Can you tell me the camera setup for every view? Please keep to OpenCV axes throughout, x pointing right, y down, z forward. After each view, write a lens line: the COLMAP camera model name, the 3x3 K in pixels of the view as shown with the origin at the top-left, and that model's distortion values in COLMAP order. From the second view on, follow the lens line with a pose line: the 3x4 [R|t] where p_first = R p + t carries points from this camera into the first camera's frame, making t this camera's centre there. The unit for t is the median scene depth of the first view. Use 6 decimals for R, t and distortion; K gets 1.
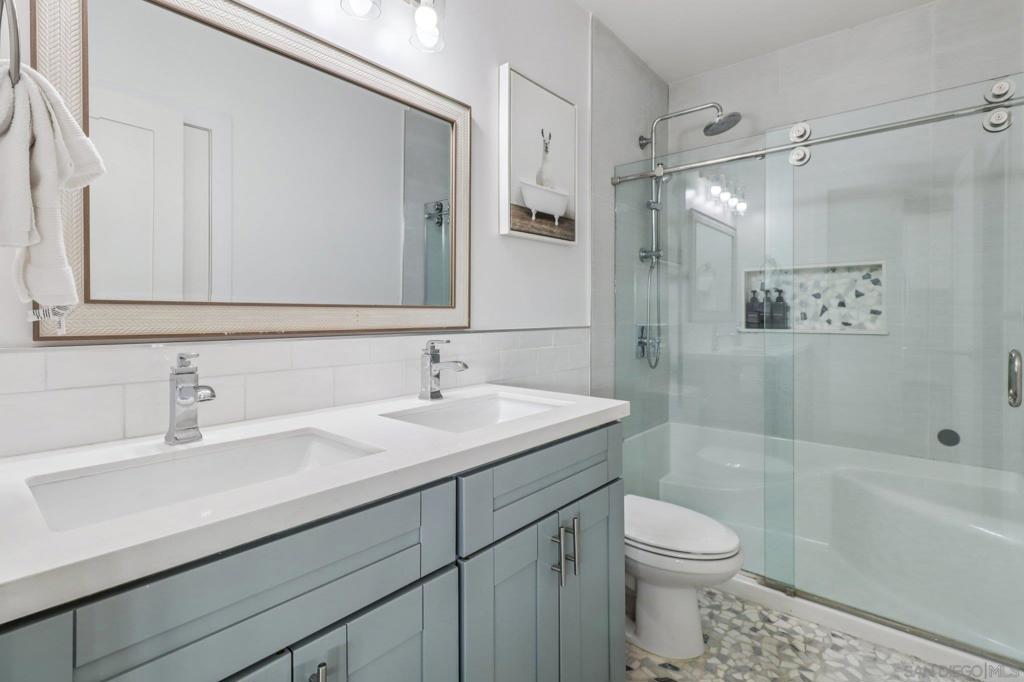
lens RADIAL K [[481.8, 0, 515.3], [0, 481.8, 320.0], [0, 0, 1]] dist [0.000903, -0.000015]
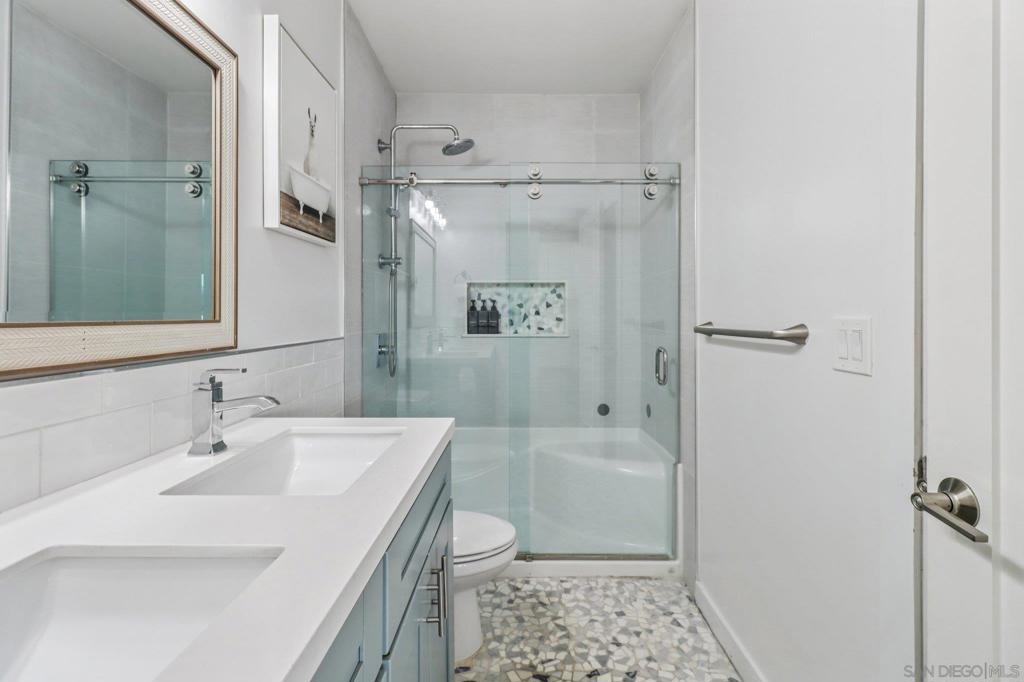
lens RADIAL K [[473.1, 0, 513.3], [0, 473.1, 319.9], [0, 0, 1]] dist [0.003565, 0.000064]
pose [[0.770486, -0.006153, 0.637427, -0.197511], [0.007913, 0.999969, 0.000088, -0.020284], [-0.637408, 0.004976, 0.770511, 0.127272]]
